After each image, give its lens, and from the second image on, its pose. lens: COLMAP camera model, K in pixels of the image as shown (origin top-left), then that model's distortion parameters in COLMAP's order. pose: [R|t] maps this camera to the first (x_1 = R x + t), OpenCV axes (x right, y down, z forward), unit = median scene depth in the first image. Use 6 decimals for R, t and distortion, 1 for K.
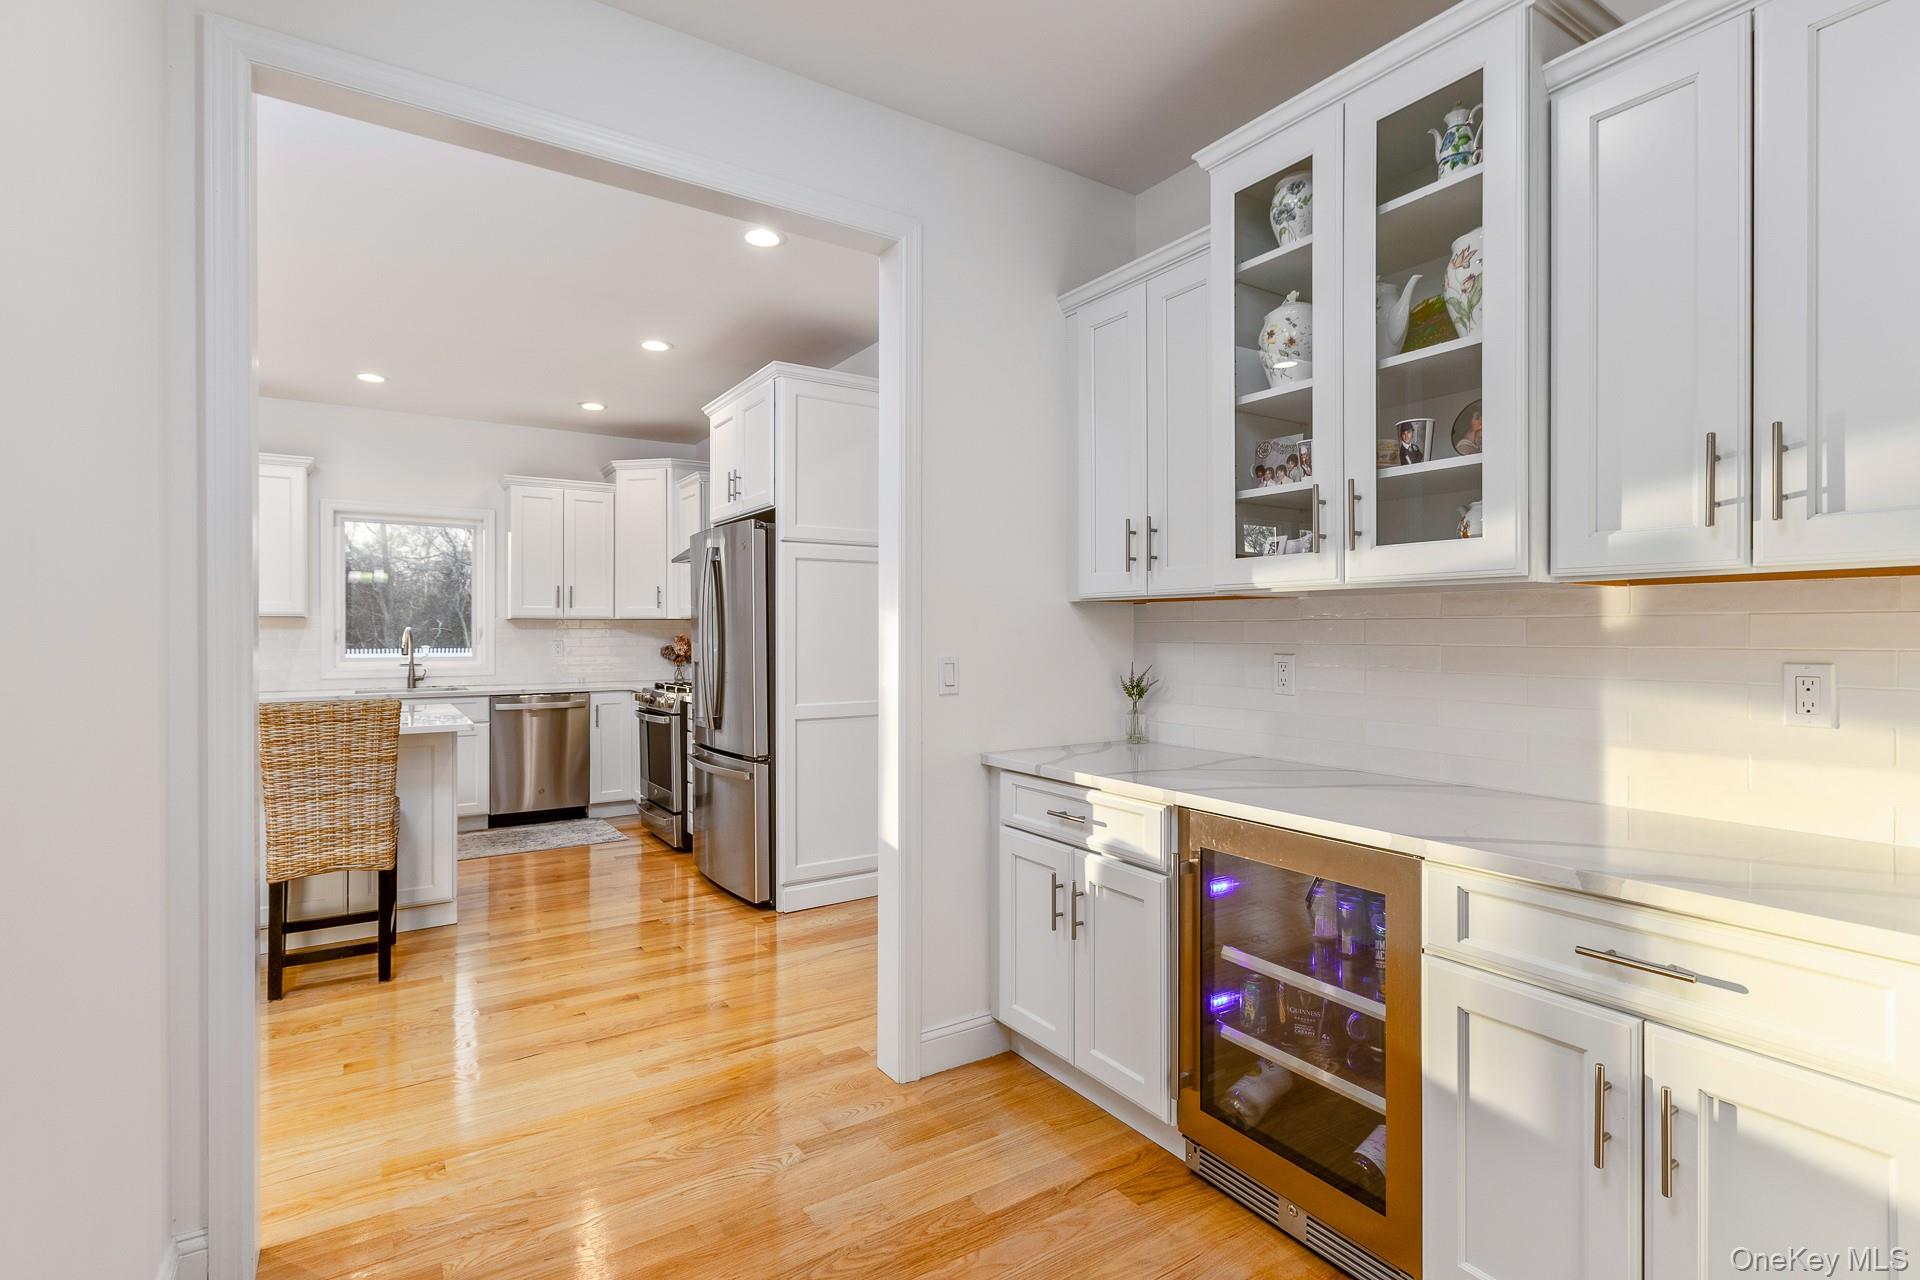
lens RADIAL K [[944.4, 0, 955.5], [0, 944.4, 630.8], [0, 0, 1]] dist [0.002133, 0.000842]
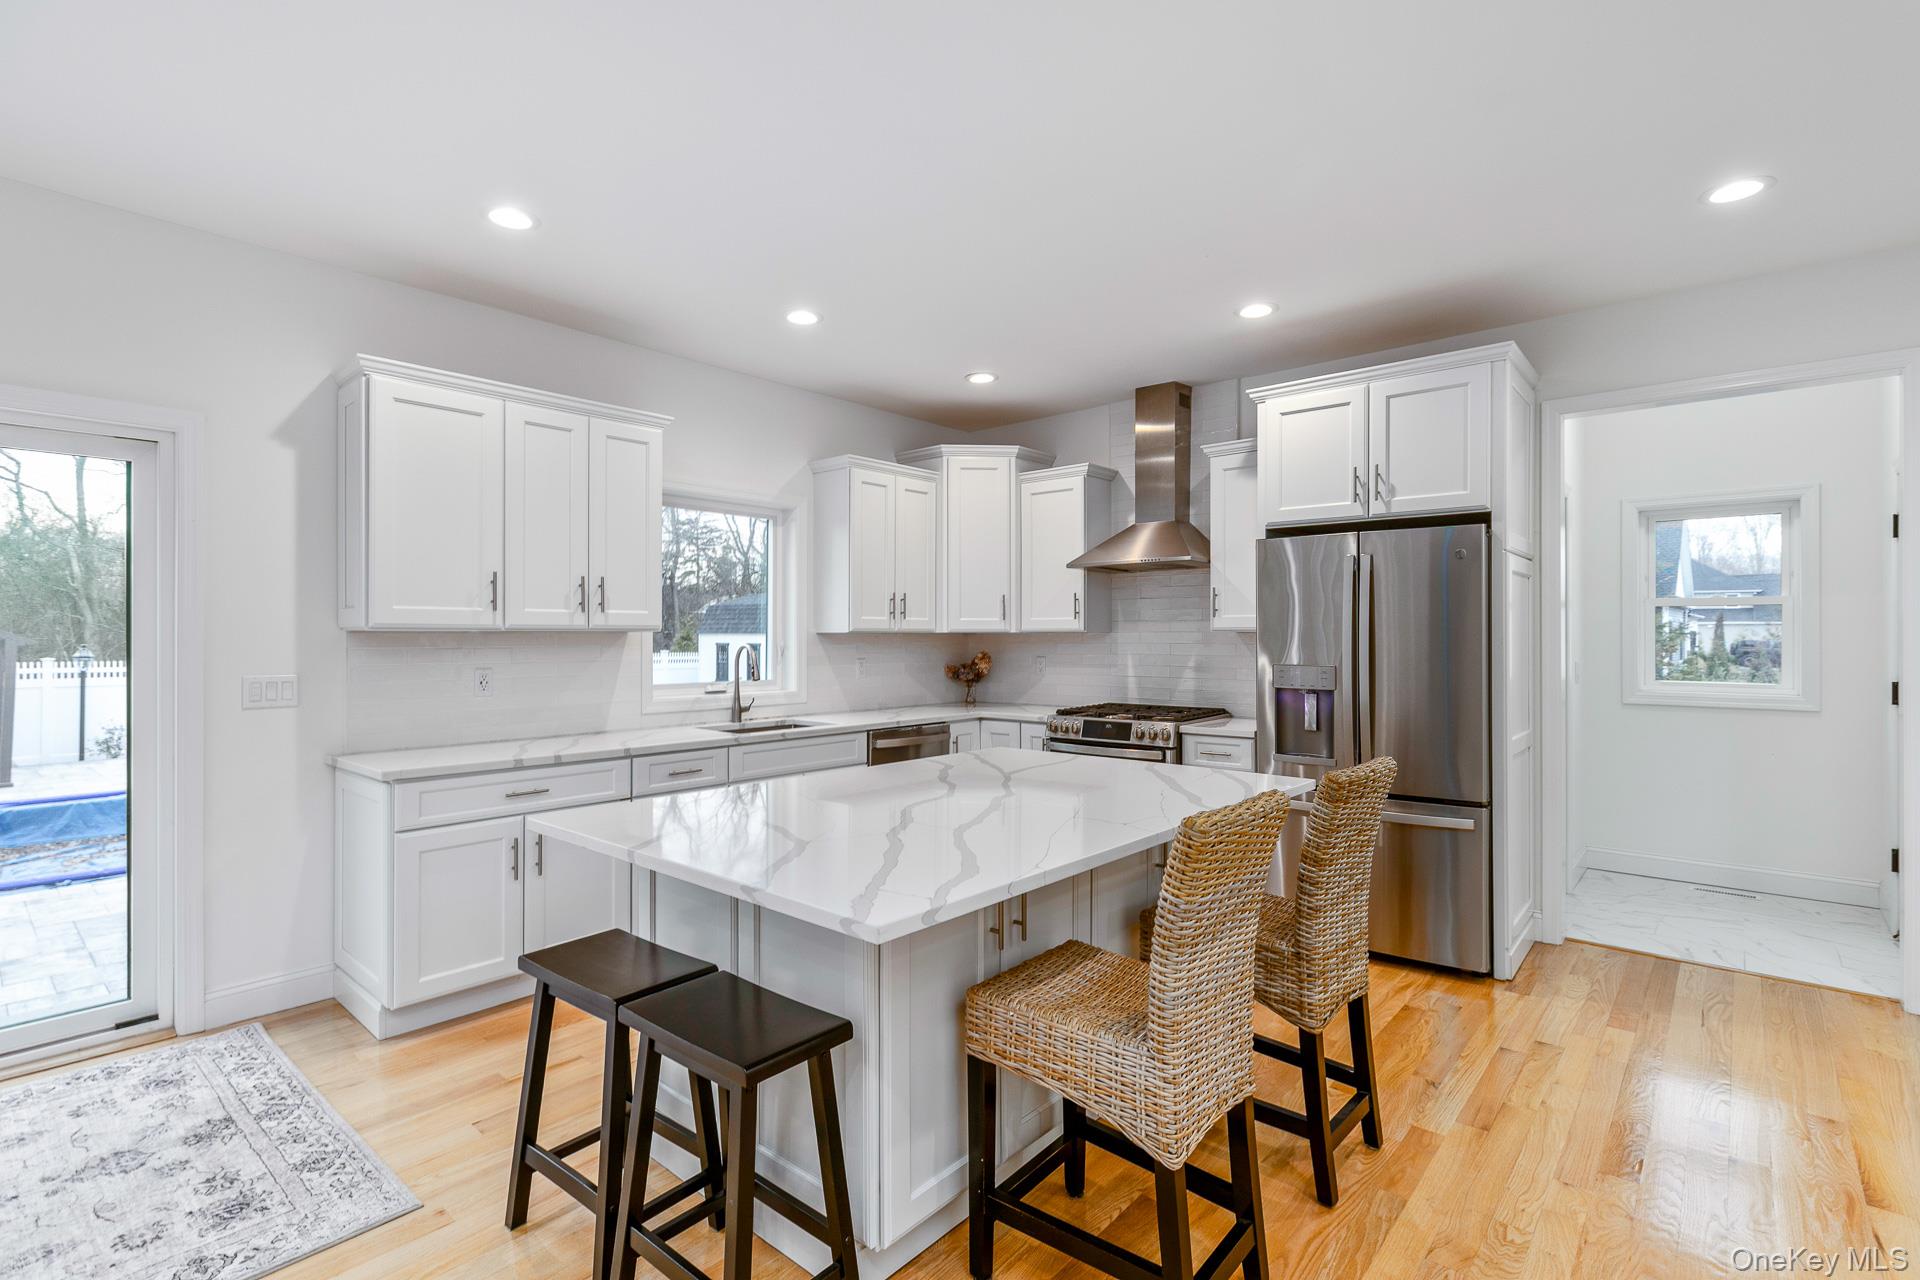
lens RADIAL K [[897.6, 0, 952.0], [0, 897.6, 635.7], [0, 0, 1]] dist [0.002322, 0.000384]
pose [[0.960615, 0.001192, 0.277879, -0.884461], [-0.001602, 0.999998, 0.001248, -0.016441], [-0.277877, -0.001644, 0.960615, 0.344873]]
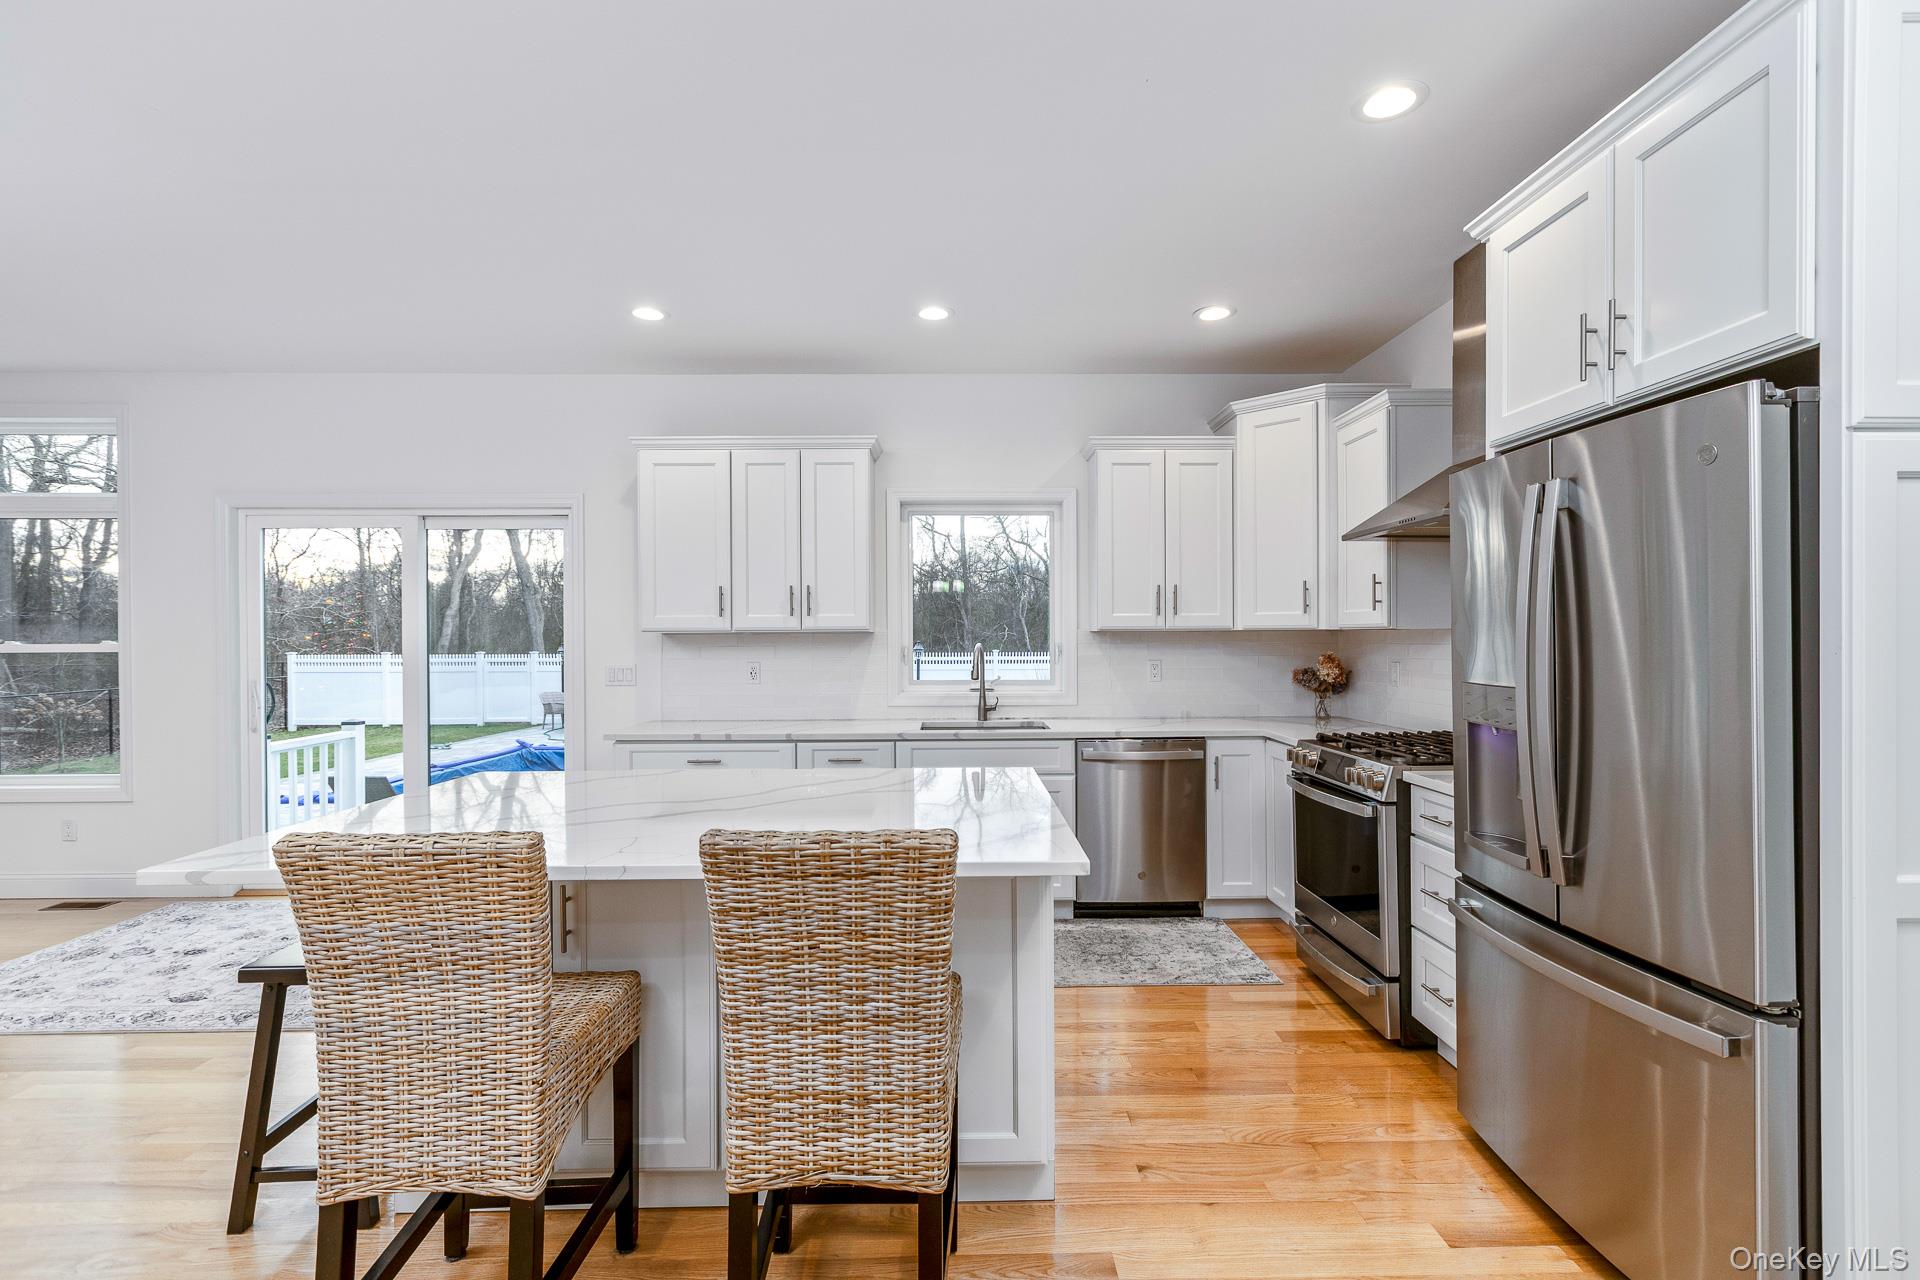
lens RADIAL K [[888.1, 0, 957.2], [0, 888.1, 642.7], [0, 0, 1]] dist [0.010632, 0.000538]
pose [[0.850679, 0.001574, -0.525683, -0.291723], [0.005089, 0.999924, 0.011230, -0.017796], [0.525661, -0.012229, 0.850606, 0.513479]]
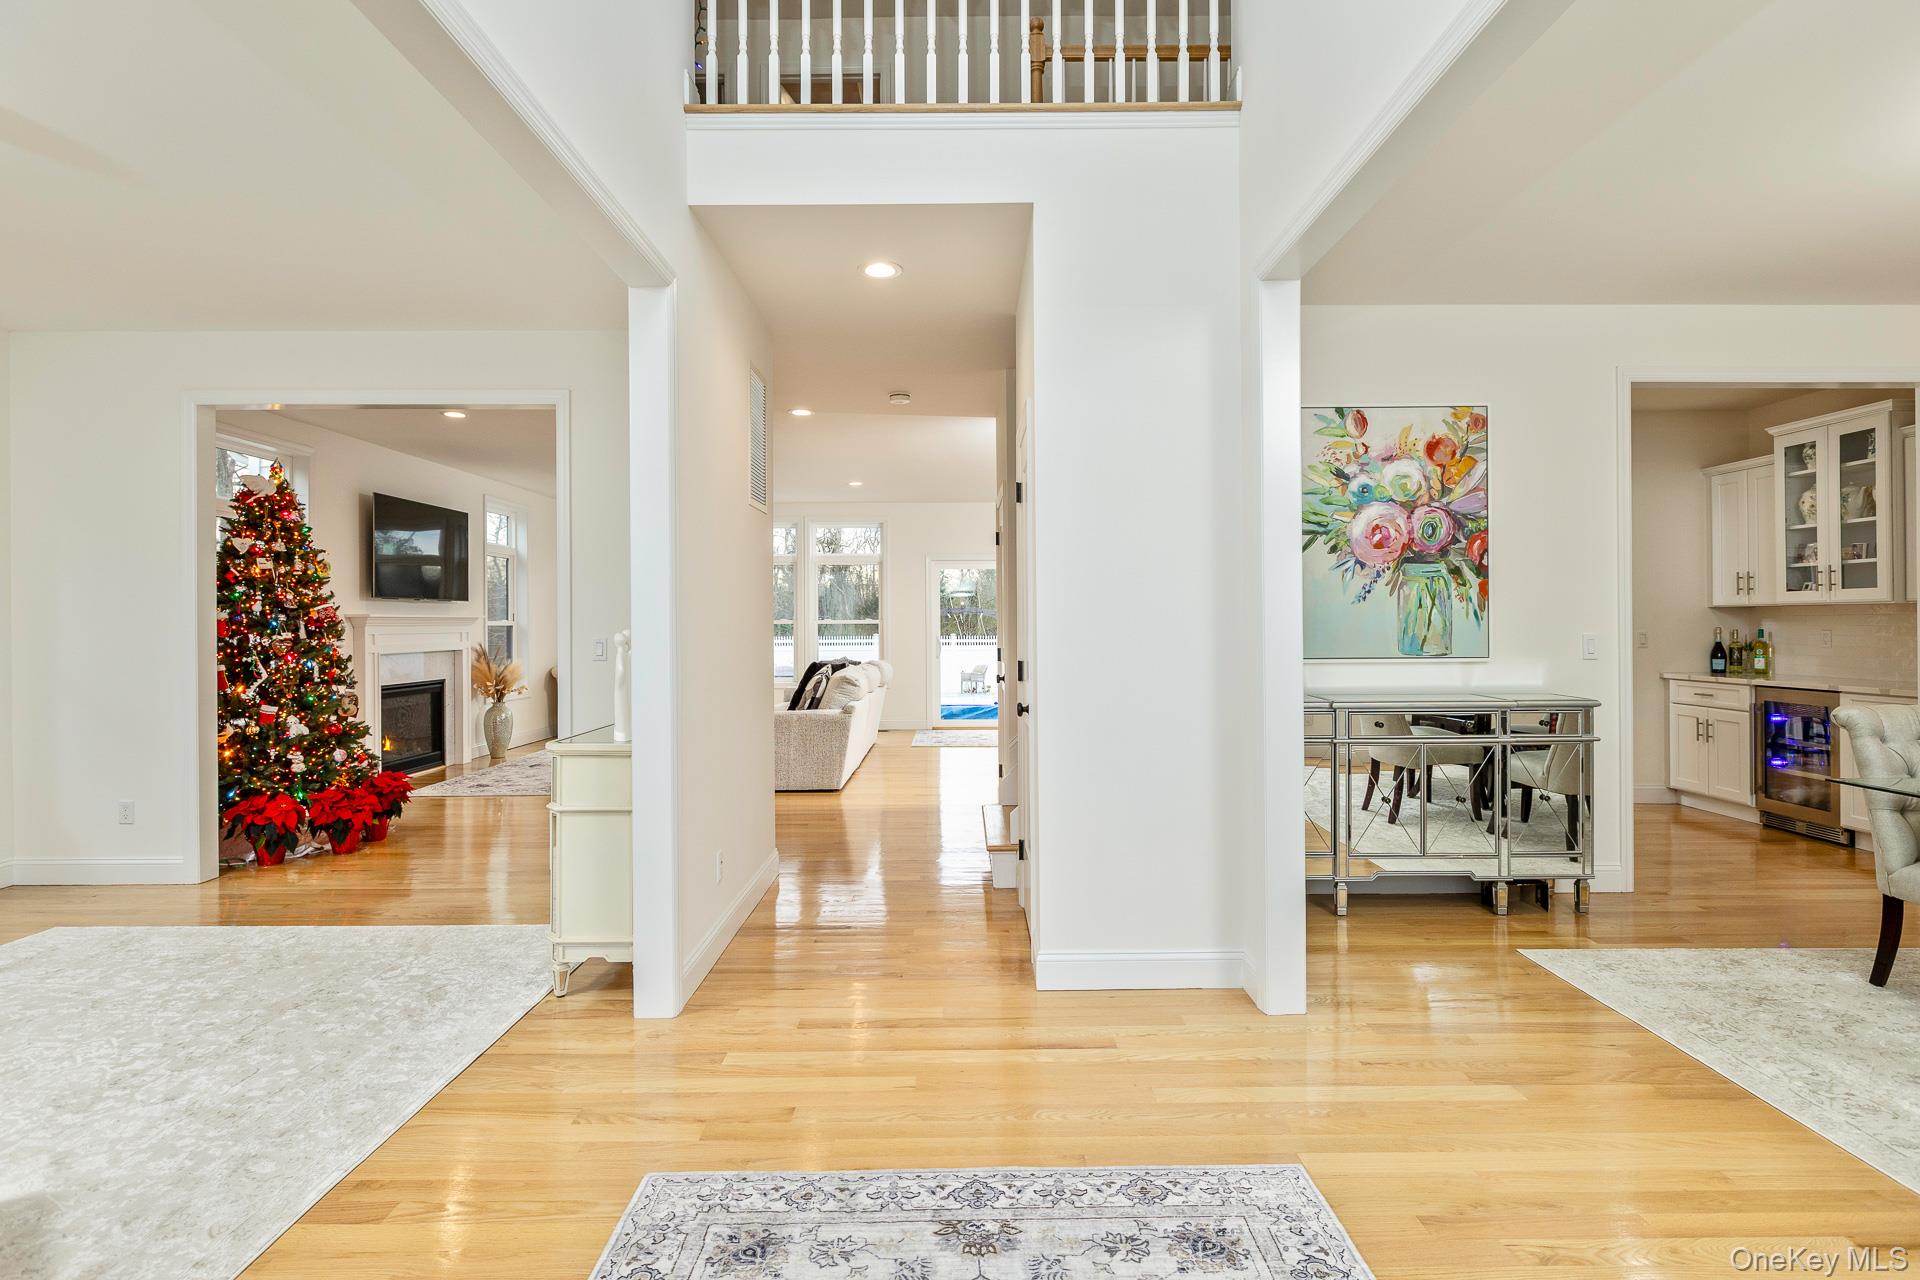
lens RADIAL K [[972.2, 0, 970.6], [0, 972.2, 622.1], [0, 0, 1]] dist [0.000438, -0.000130]
pose [[0.845462, -0.003407, -0.534025, -0.081891], [0.005169, 0.999985, 0.001803, -0.005664], [0.534011, -0.004285, 0.845467, -1.228440]]
